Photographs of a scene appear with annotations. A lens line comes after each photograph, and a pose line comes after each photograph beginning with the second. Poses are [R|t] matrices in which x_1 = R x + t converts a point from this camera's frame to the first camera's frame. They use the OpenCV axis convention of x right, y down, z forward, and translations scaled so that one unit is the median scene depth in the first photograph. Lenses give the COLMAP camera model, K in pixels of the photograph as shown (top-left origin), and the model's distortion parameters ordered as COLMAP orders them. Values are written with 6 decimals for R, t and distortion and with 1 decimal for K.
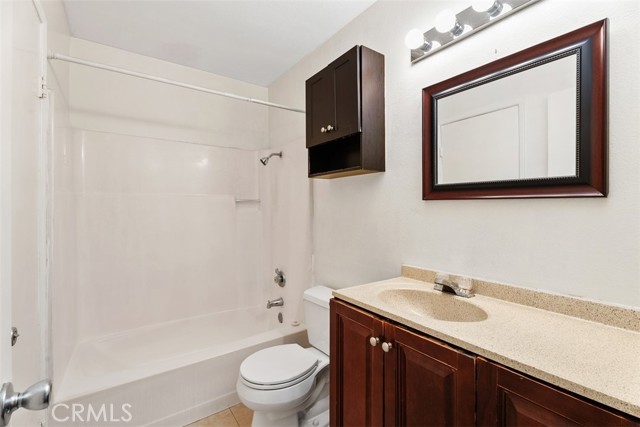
lens RADIAL K [[286.7, 0, 321.3], [0, 286.7, 210.0], [0, 0, 1]] dist [-0.000612, -0.000296]
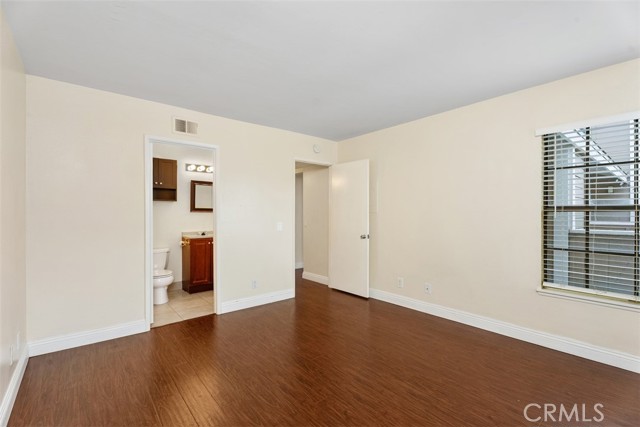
lens RADIAL K [[286.7, 0, 321.3], [0, 286.7, 210.0], [0, 0, 1]] dist [-0.000612, -0.000296]
pose [[-0.076813, 0.009932, 0.996996, -3.228047], [0.005078, 0.999941, -0.009570, -0.013897], [-0.997033, 0.004327, -0.076859, -0.307355]]
